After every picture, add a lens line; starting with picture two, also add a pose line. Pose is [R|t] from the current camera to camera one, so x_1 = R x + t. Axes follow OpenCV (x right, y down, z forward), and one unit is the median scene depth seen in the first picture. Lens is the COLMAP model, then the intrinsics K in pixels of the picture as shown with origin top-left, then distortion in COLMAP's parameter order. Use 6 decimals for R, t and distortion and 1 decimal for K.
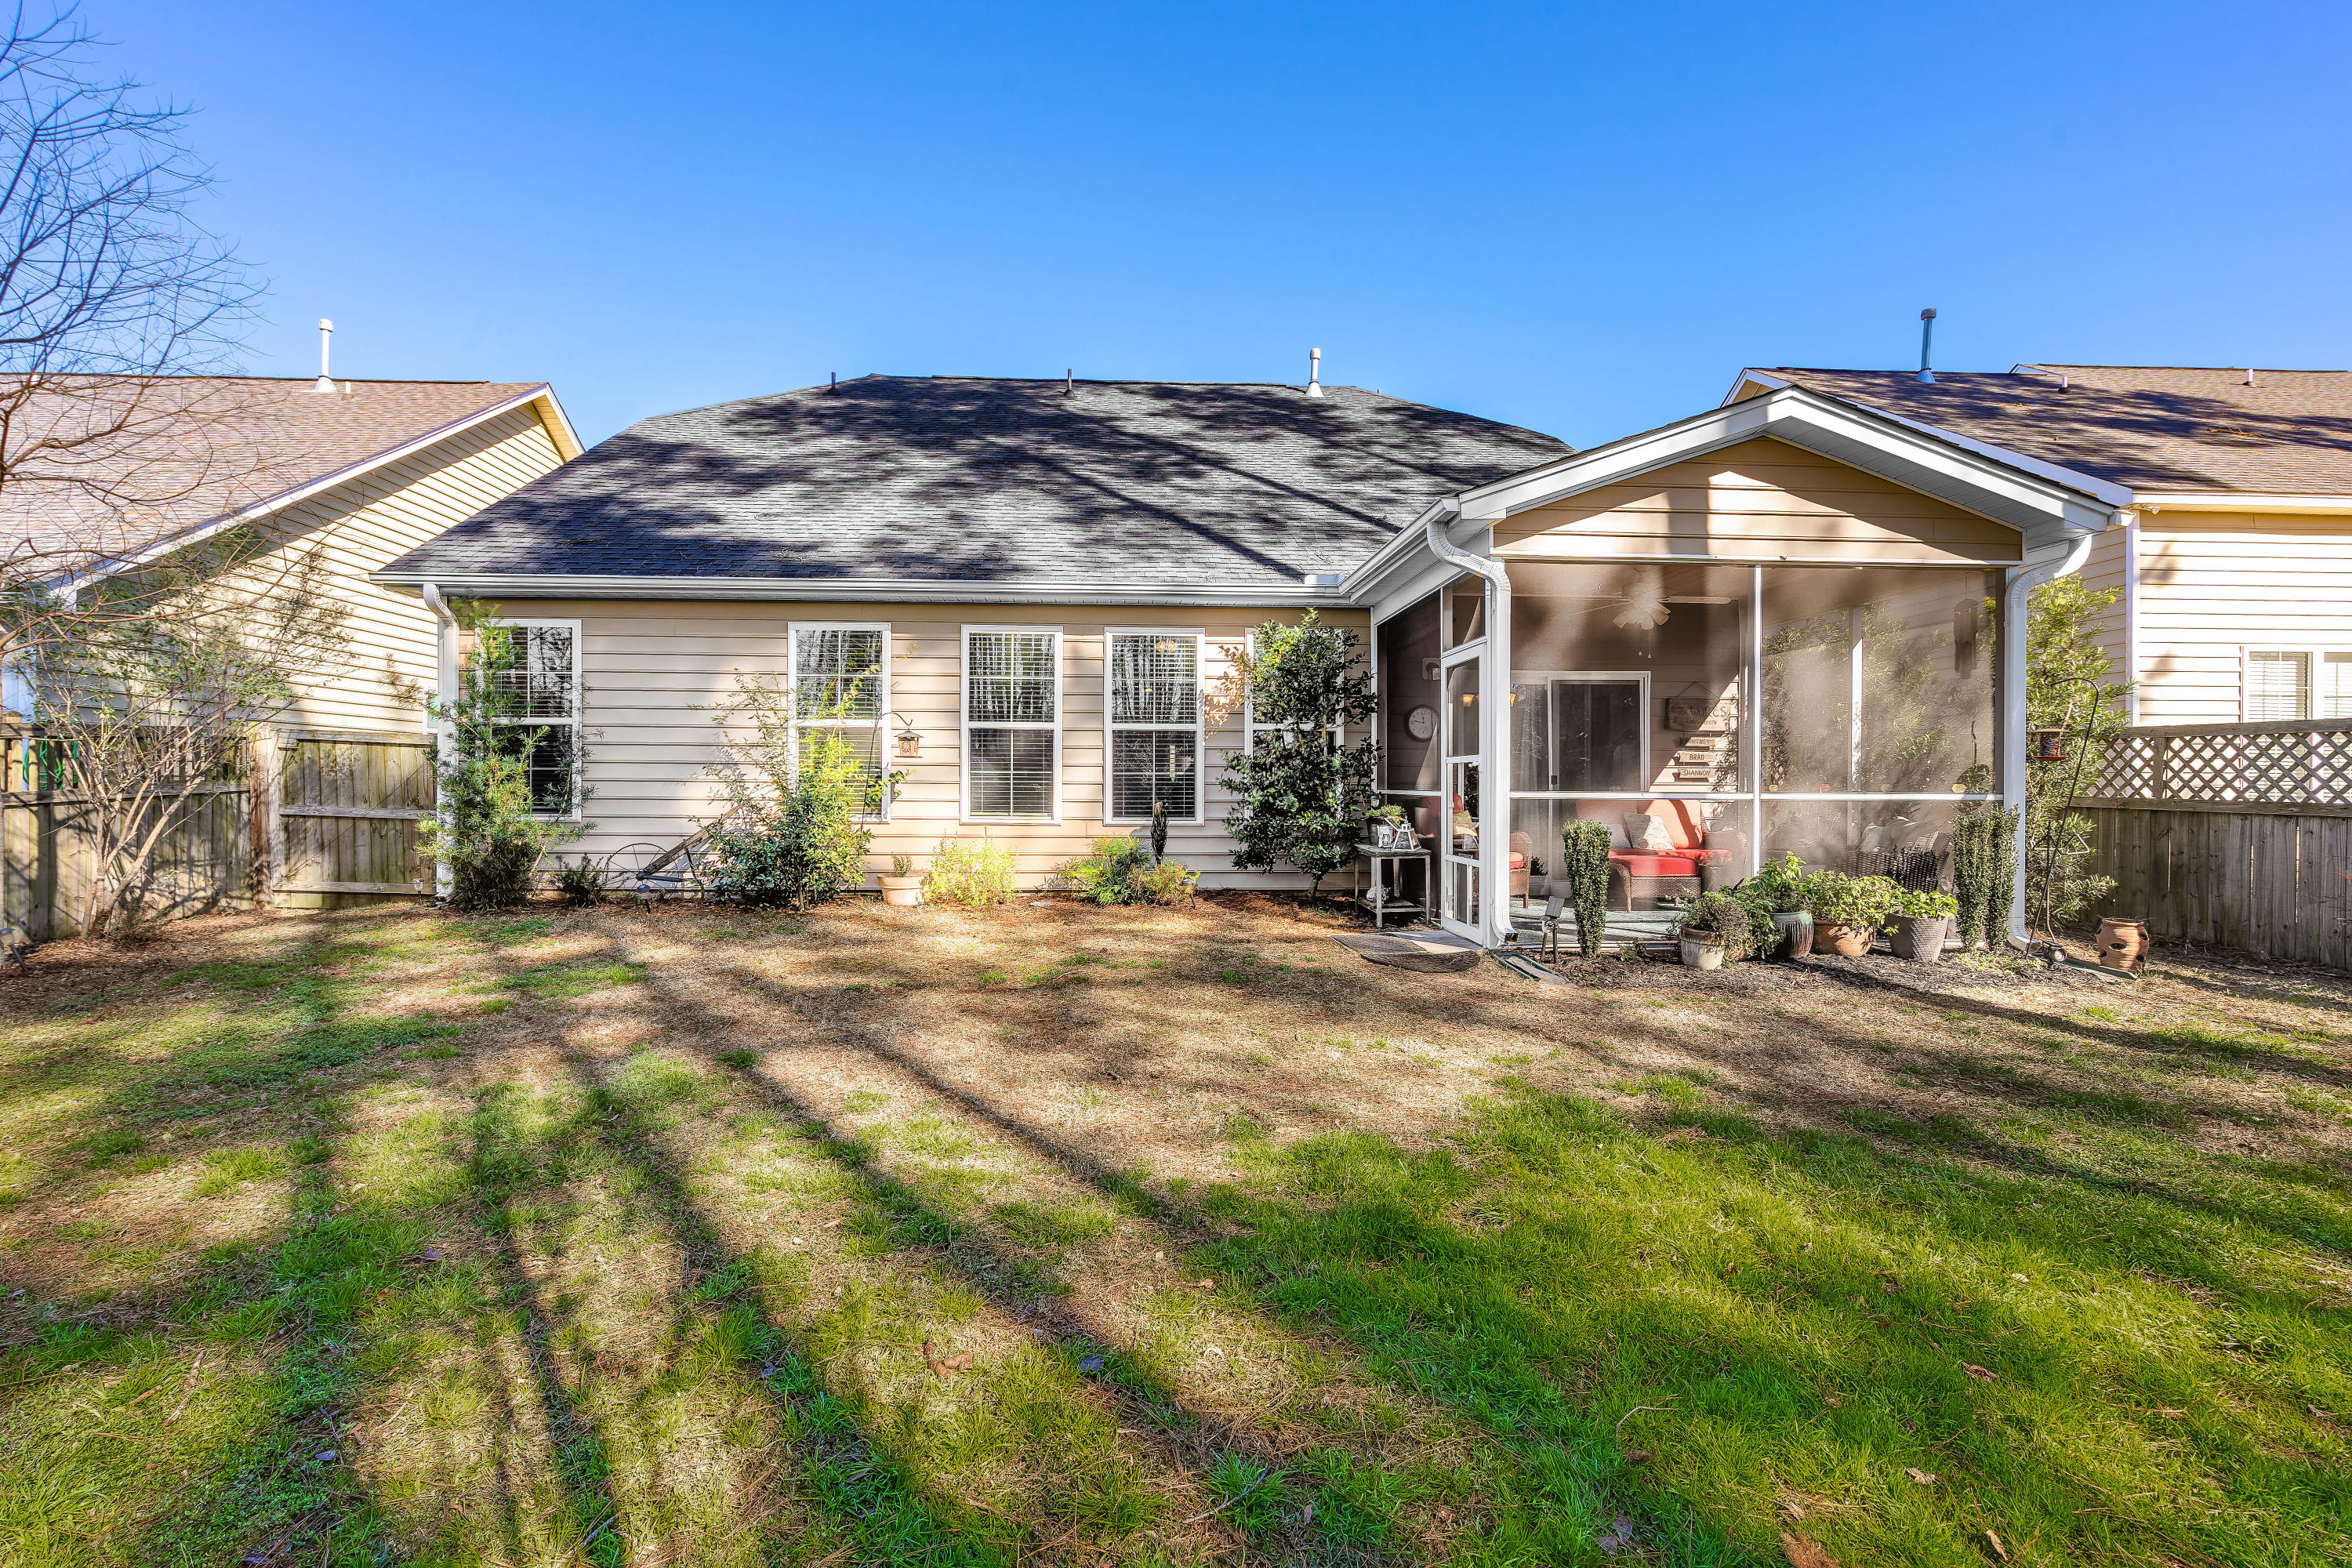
lens RADIAL K [[1179.8, 0, 1176.0], [0, 1179.8, 784.0], [0, 0, 1]] dist [-0.004878, -0.000457]
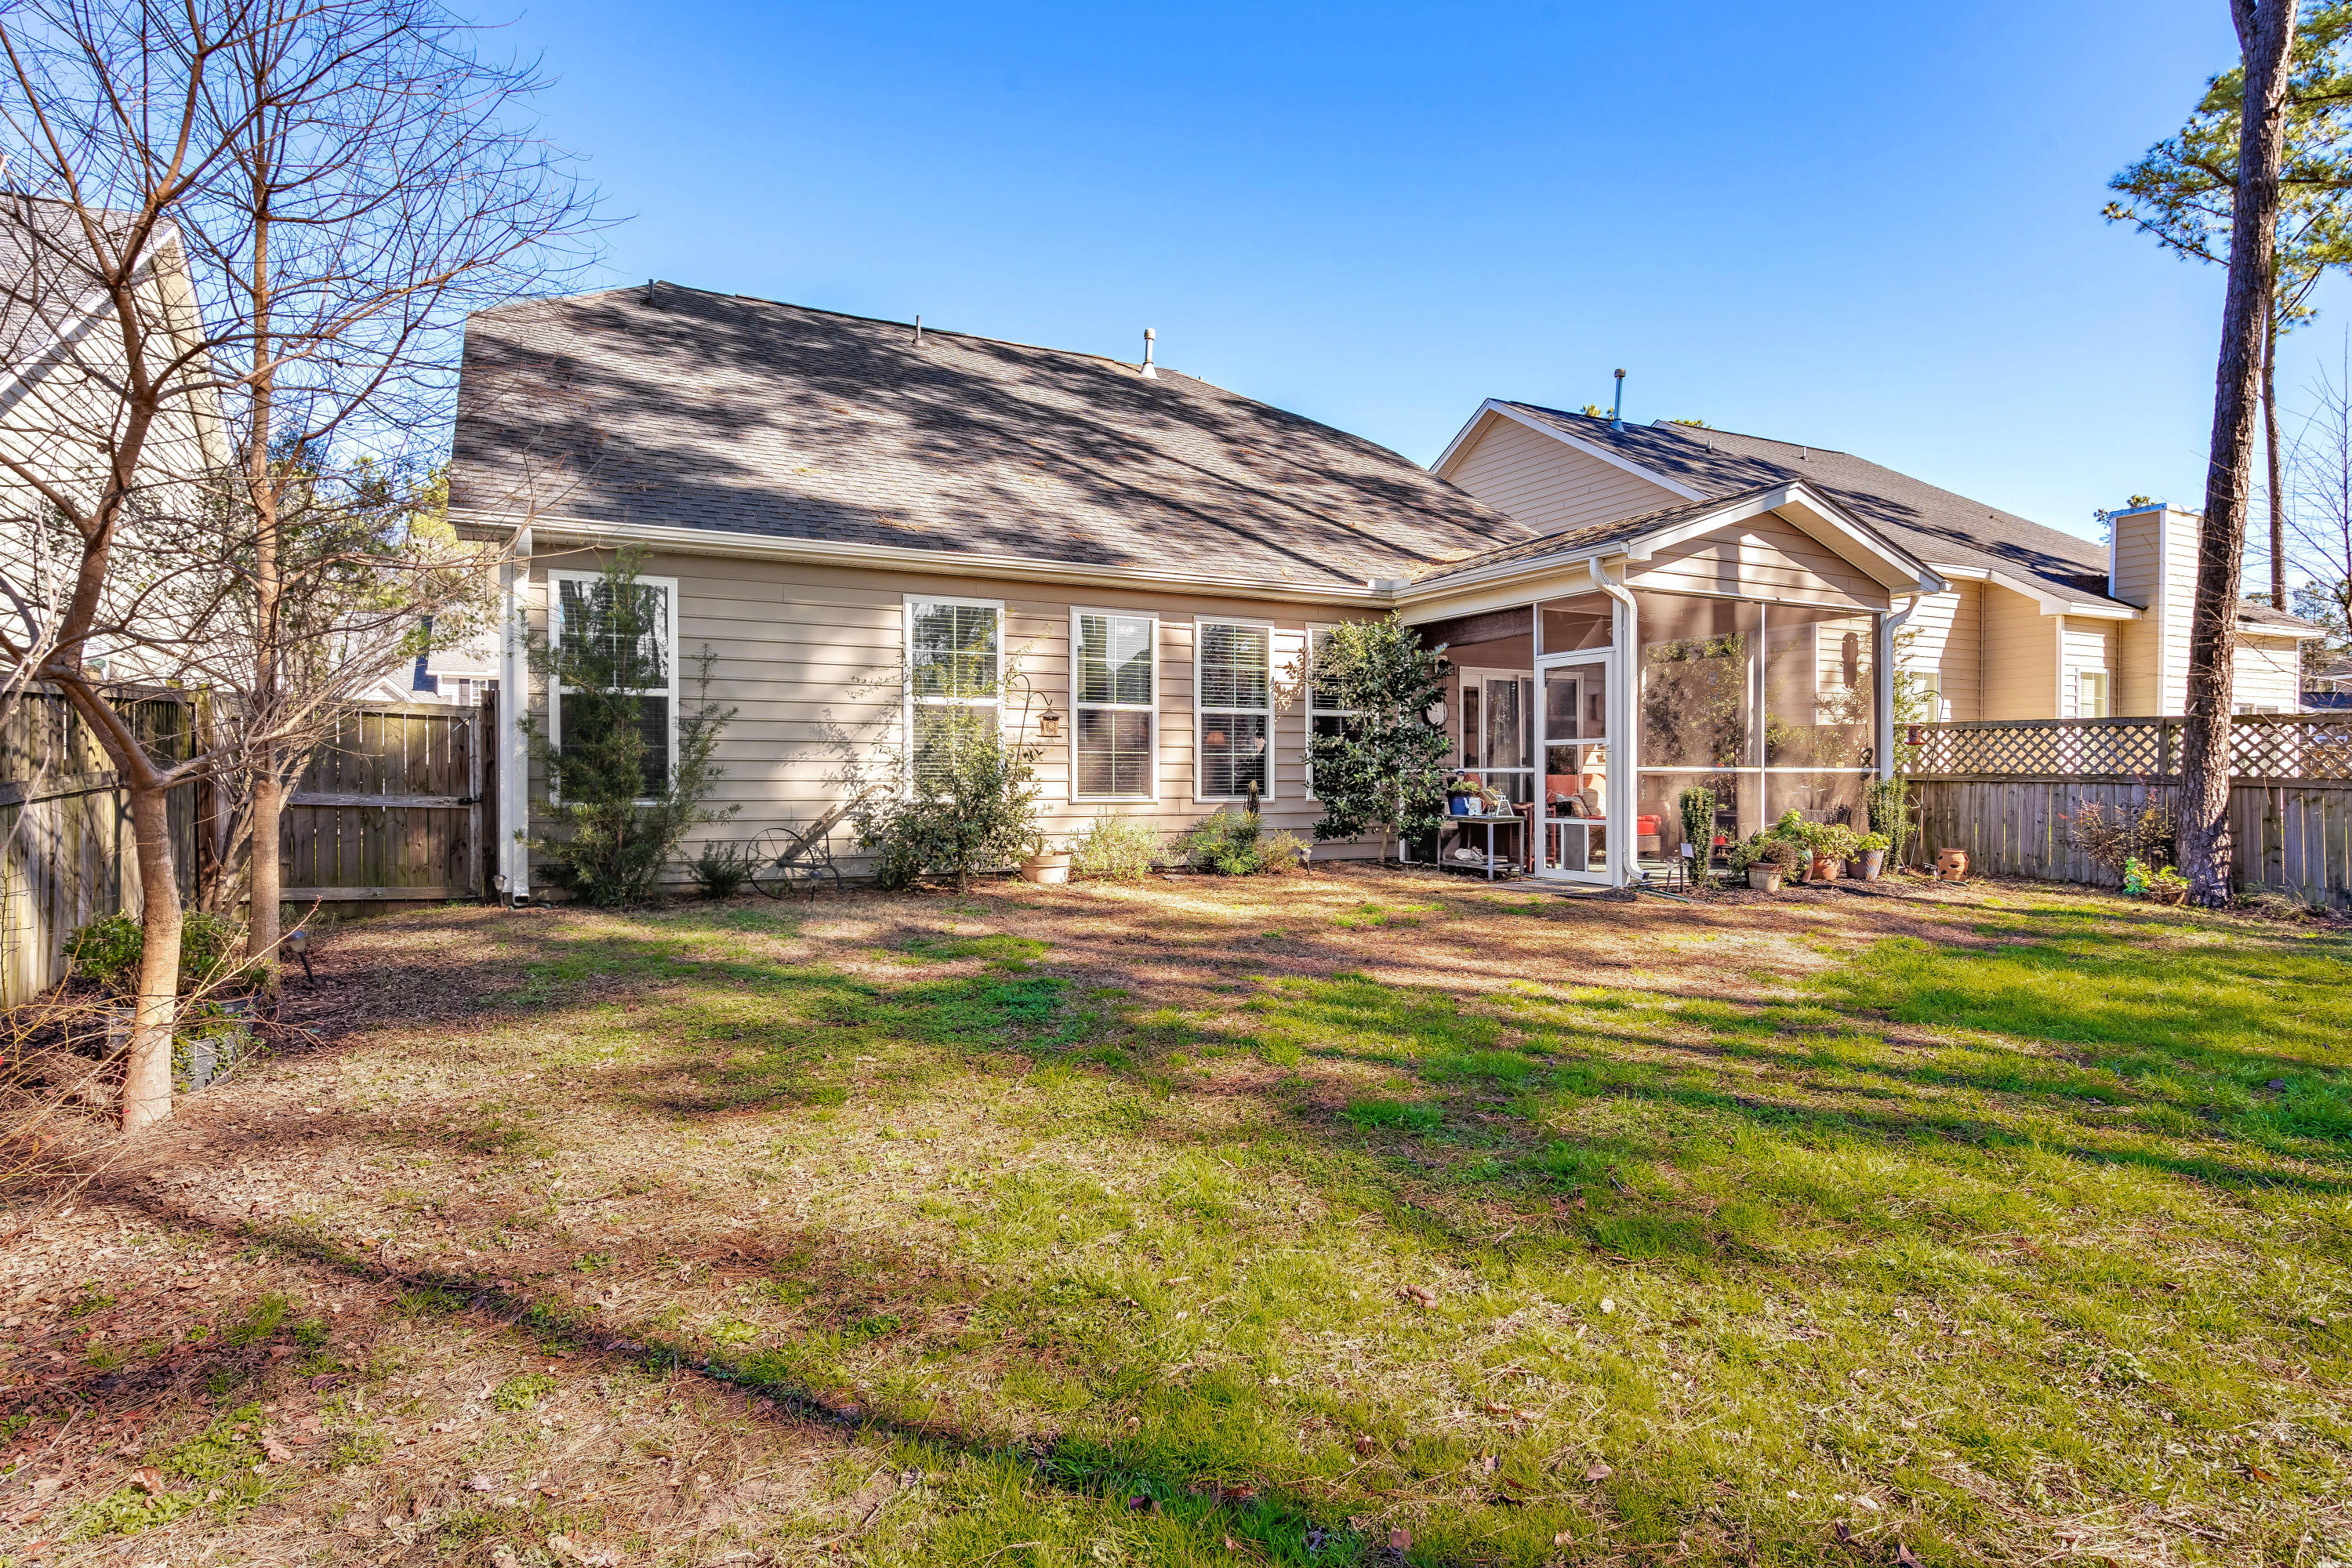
lens RADIAL K [[1463.1, 0, 1176.0], [0, 1463.1, 784.0], [0, 0, 1]] dist [0.007333, -0.004457]
pose [[0.883633, -0.006096, 0.468141, -0.690004], [0.005807, 0.999981, 0.002061, 0.014907], [-0.468145, 0.000897, 0.883651, -0.148647]]
